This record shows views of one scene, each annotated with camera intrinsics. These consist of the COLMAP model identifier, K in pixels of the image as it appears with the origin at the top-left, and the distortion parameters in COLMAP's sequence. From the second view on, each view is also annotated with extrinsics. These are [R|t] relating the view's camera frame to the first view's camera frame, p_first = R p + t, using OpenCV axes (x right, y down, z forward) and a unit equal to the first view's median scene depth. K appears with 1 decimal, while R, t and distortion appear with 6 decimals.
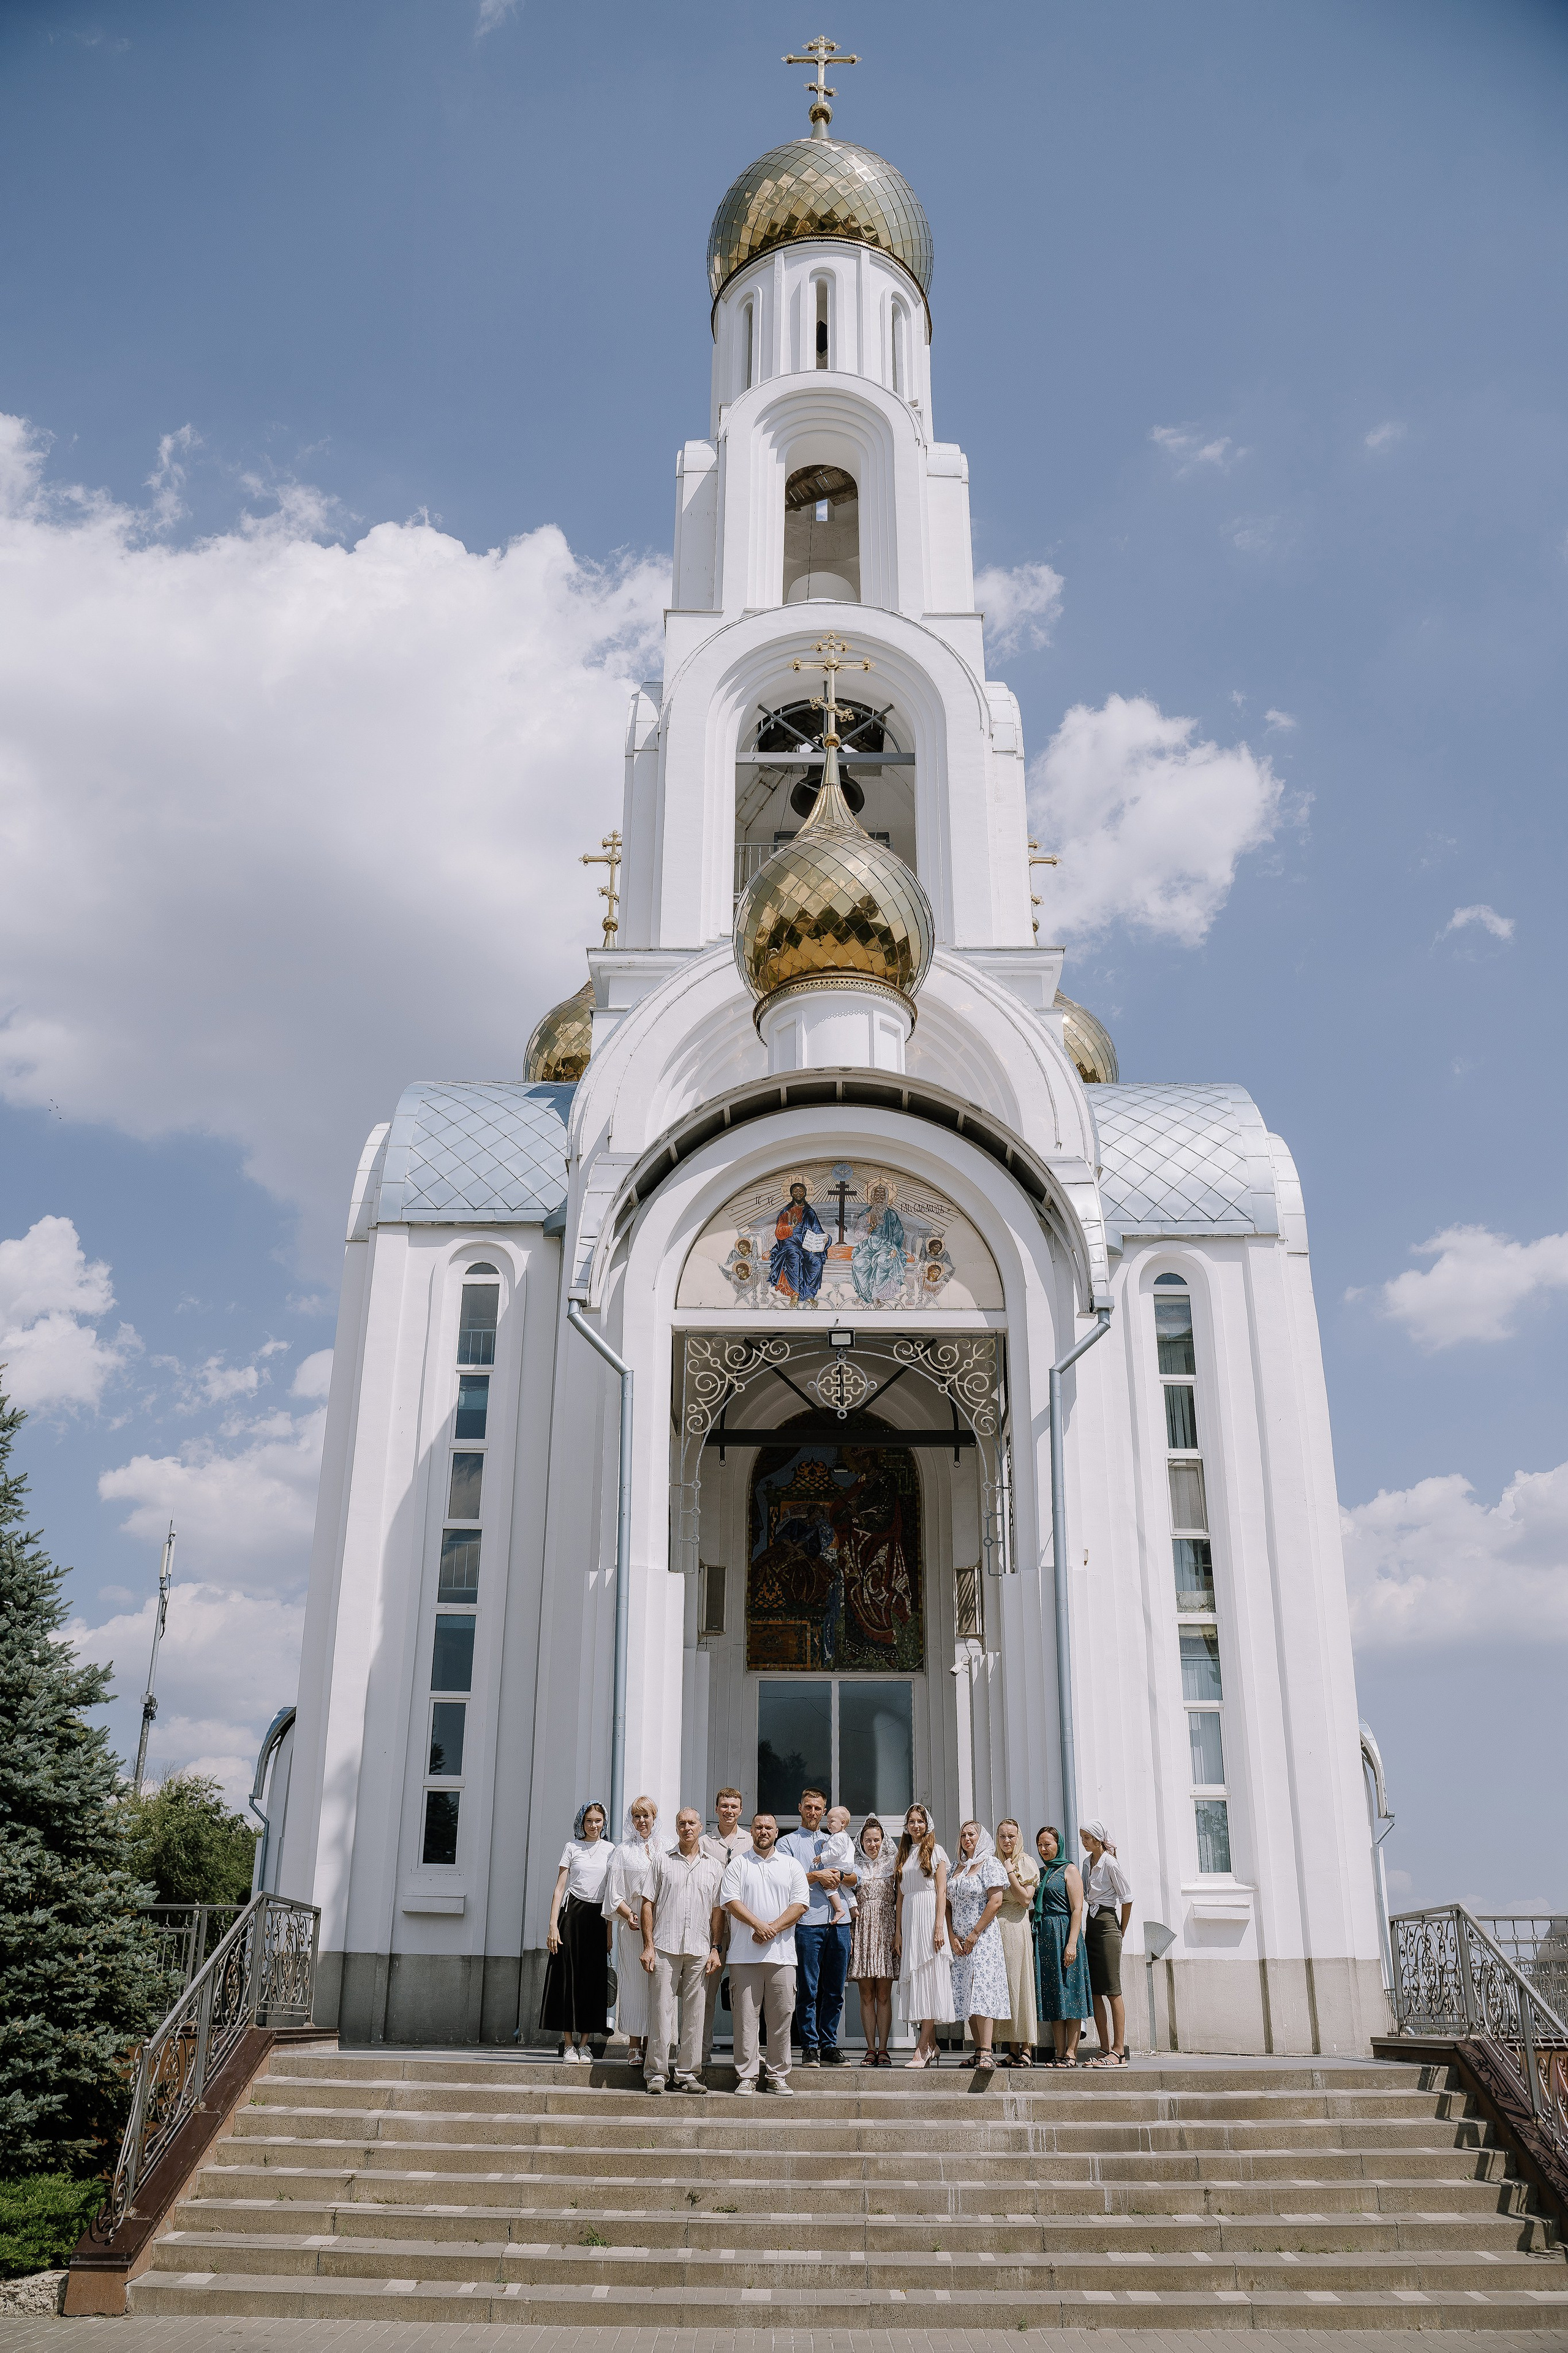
lens RADIAL K [[1901.8, 0, 776.6], [0, 1901.8, 1219.8], [0, 0, 1]] dist [-0.115318, 0.109101]
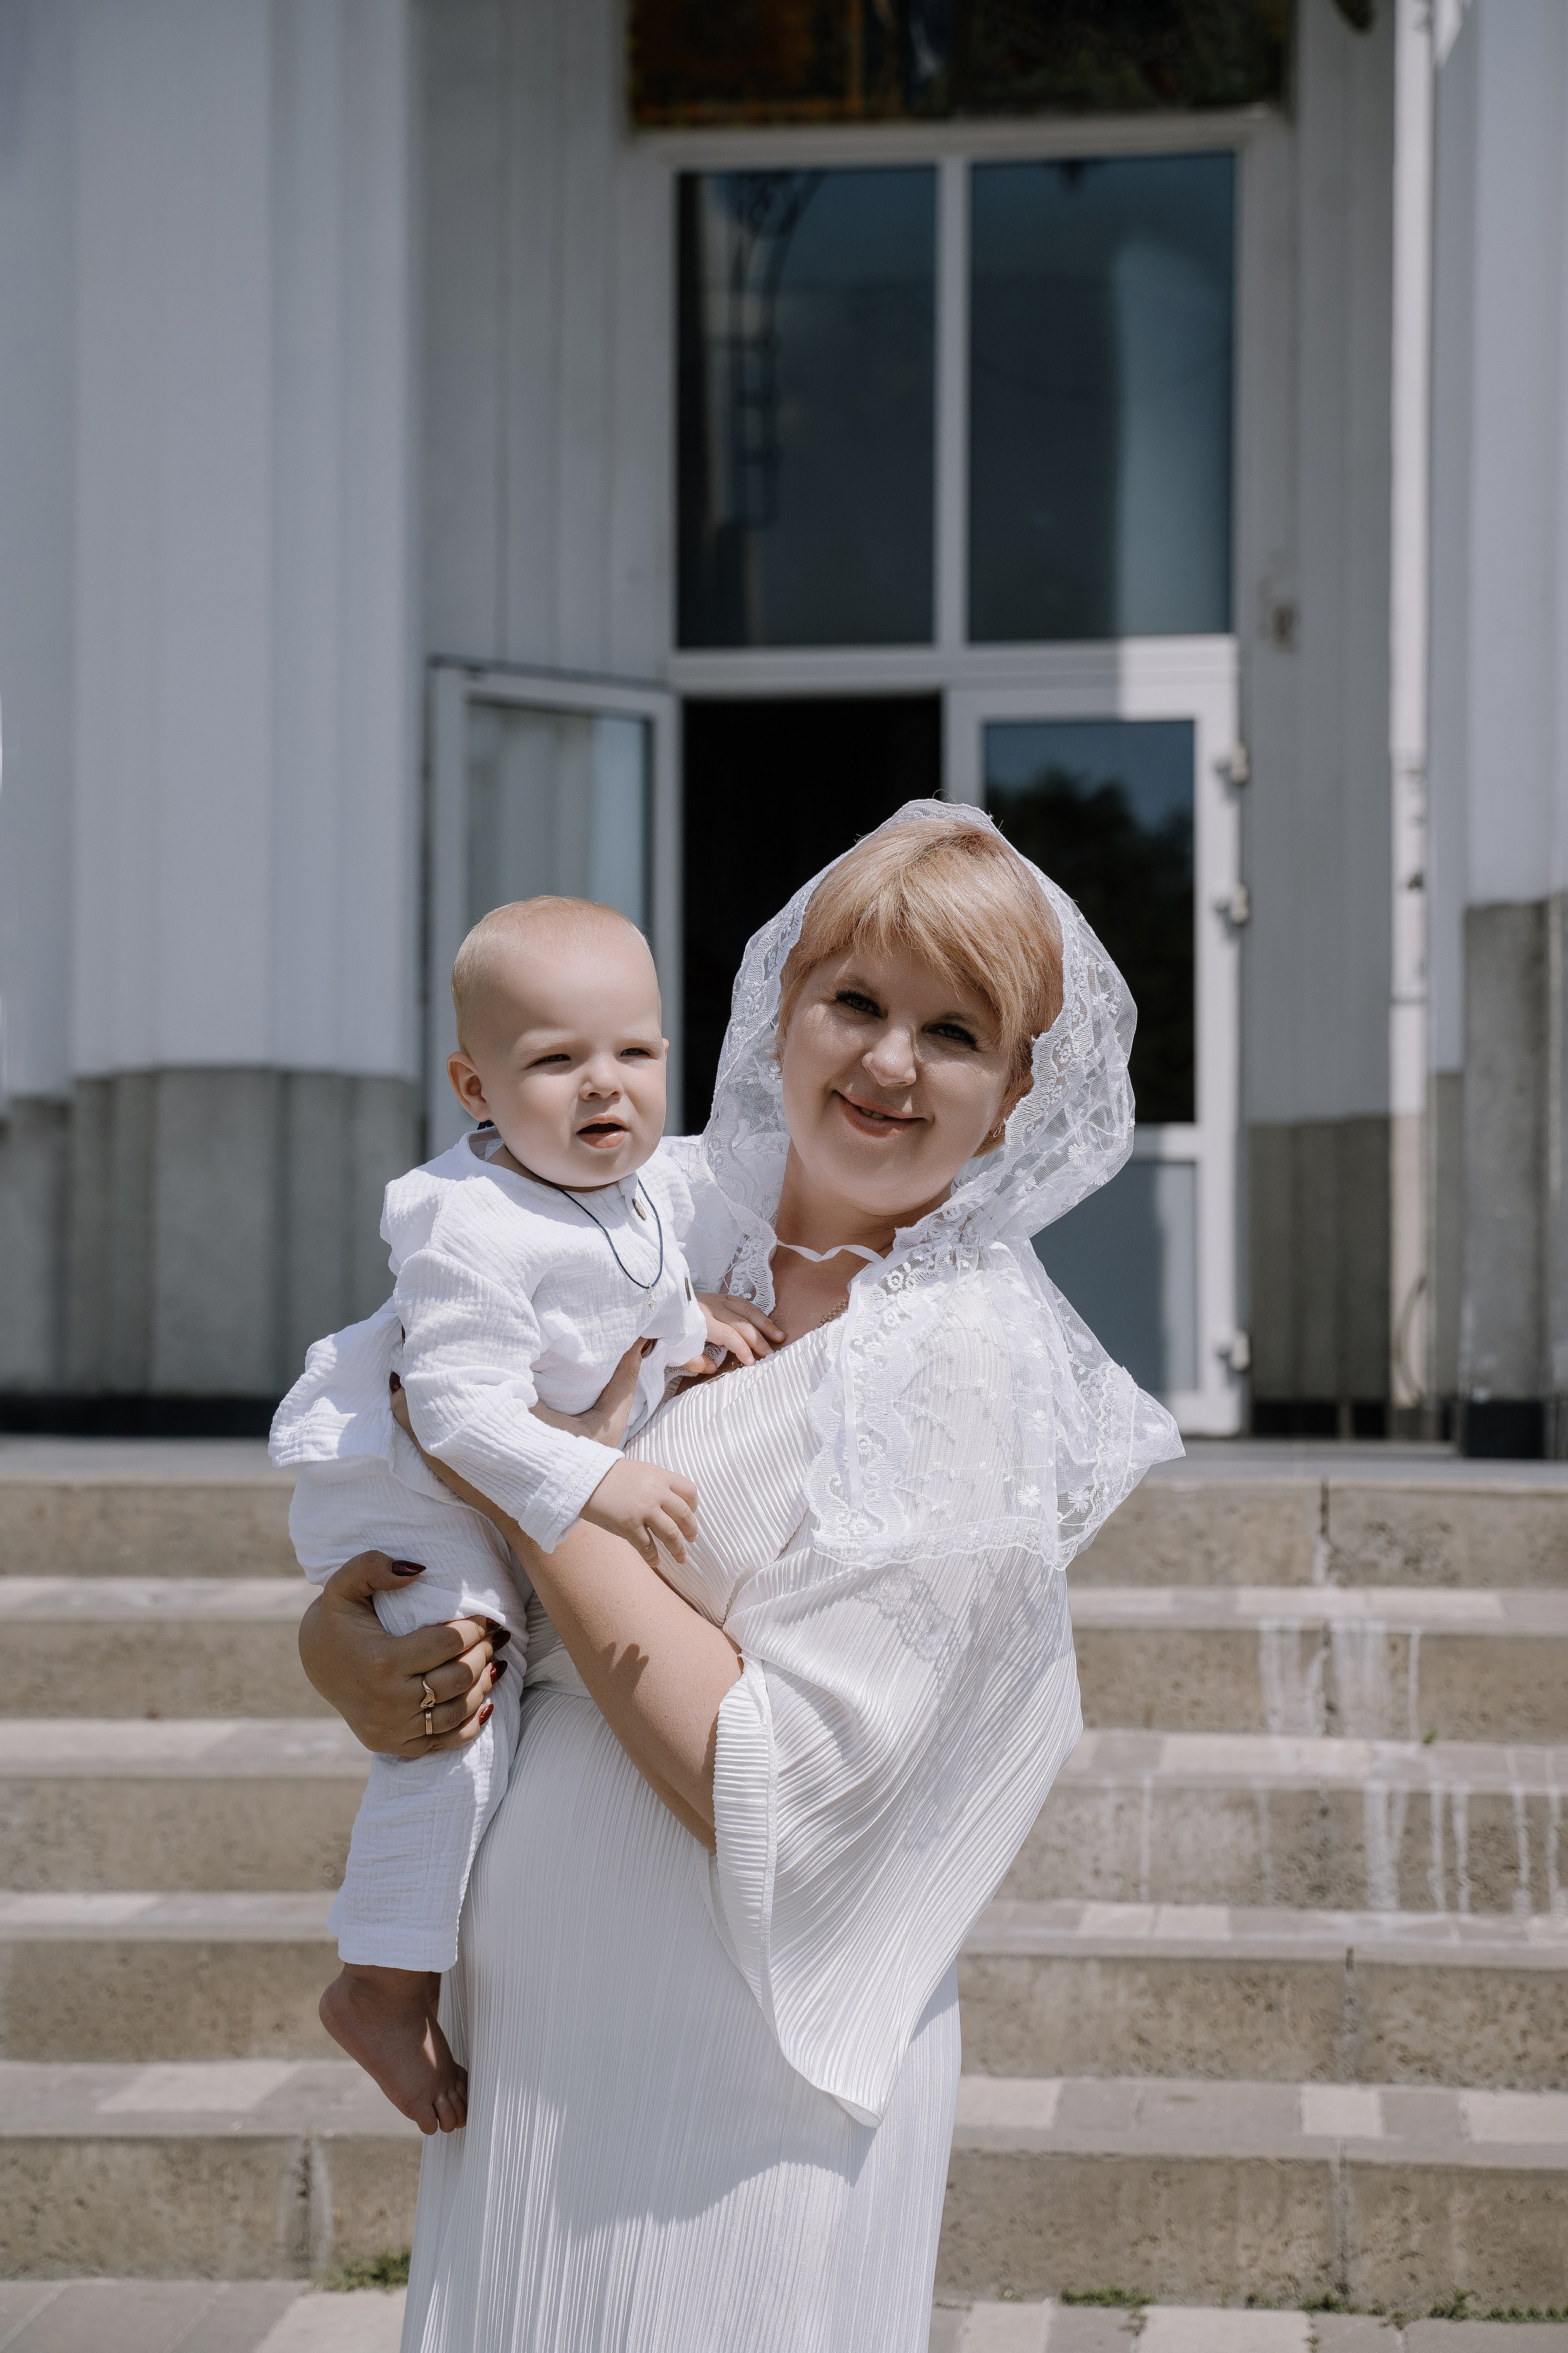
lens RADIAL K [[4381.6, 0, 784.0], [0, 4381.6, 1176.5], [0, 0, 1]] dist [0.247945, 0.073488]
pose [[0.994598, -0.010572, -0.103262, 0.085519], [0.045147, 0.939836, 0.338629, 0.198584], [0.093469, -0.341462, 0.935237, 0.426609]]
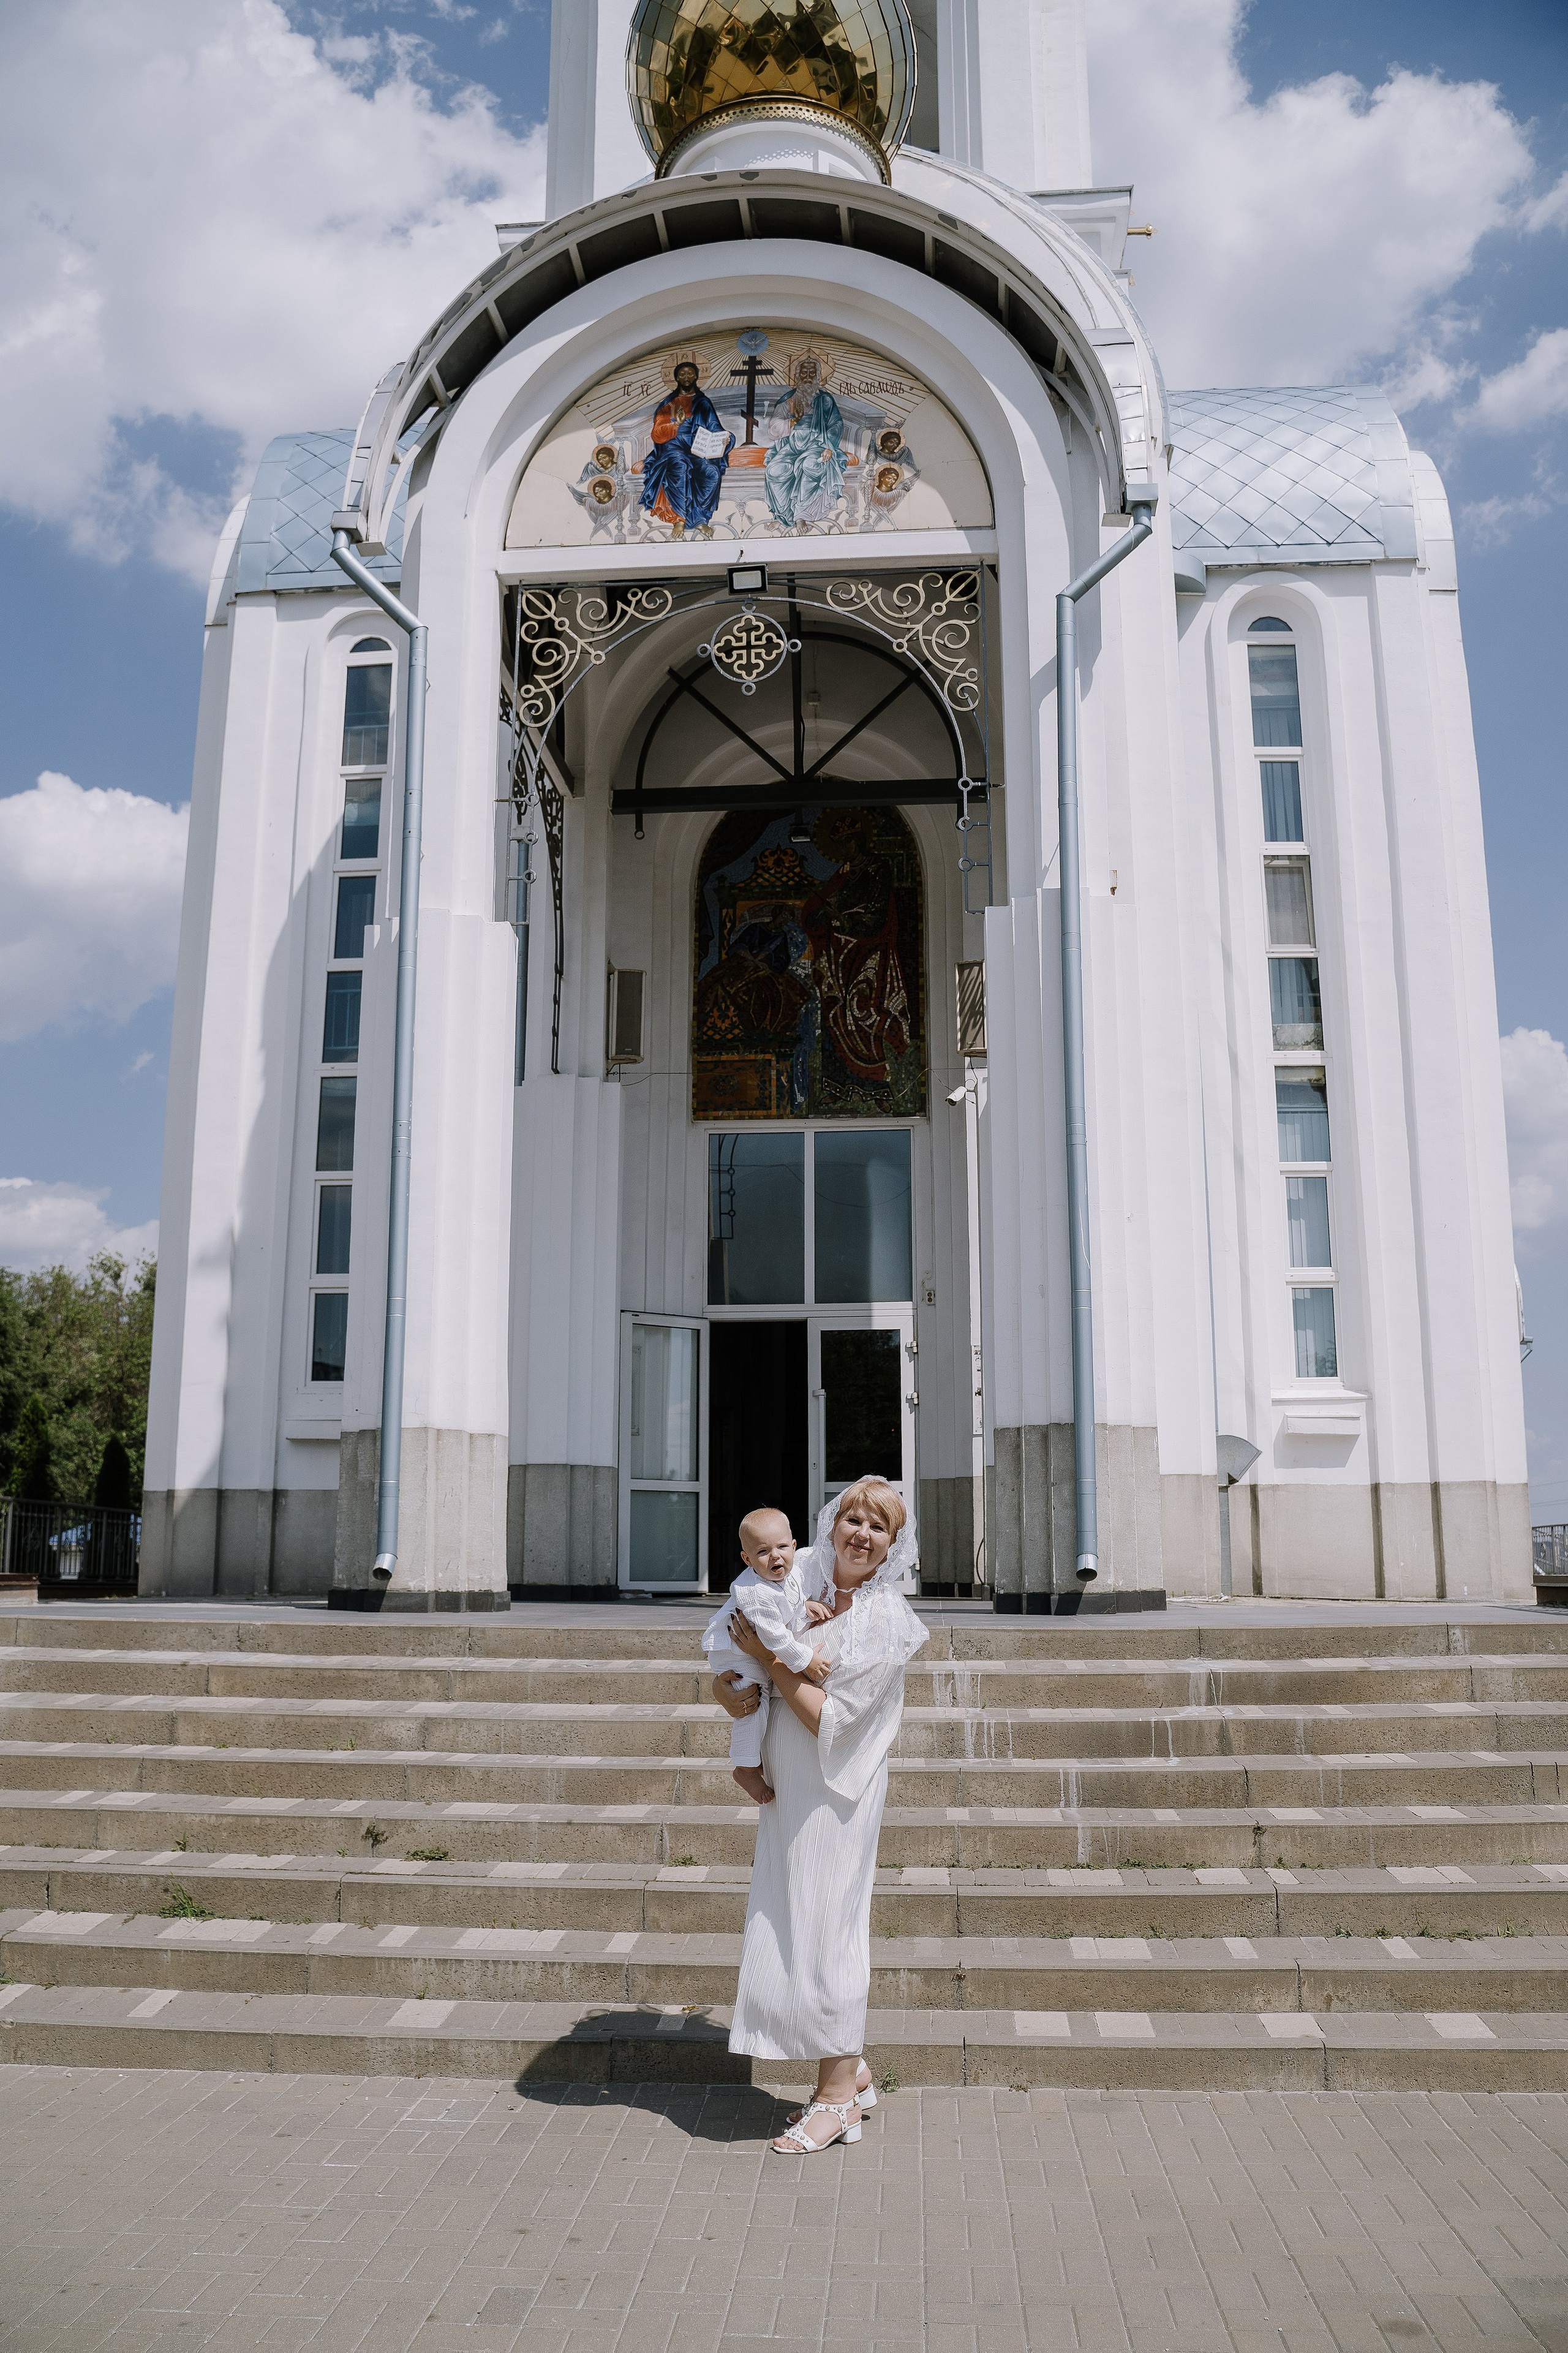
lens RADIAL K [[1901.8, 0, 776.6], [0, 1901.8, 1219.8], [0, 0, 1]] dist [-0.115318, 0.109101]
pose [[0.997543, -0.021458, -0.066693, 0.081802], [0.035522, 0.975417, 0.217484, 0.136137], [0.060387, -0.219319, 0.973783, 0.304195]]
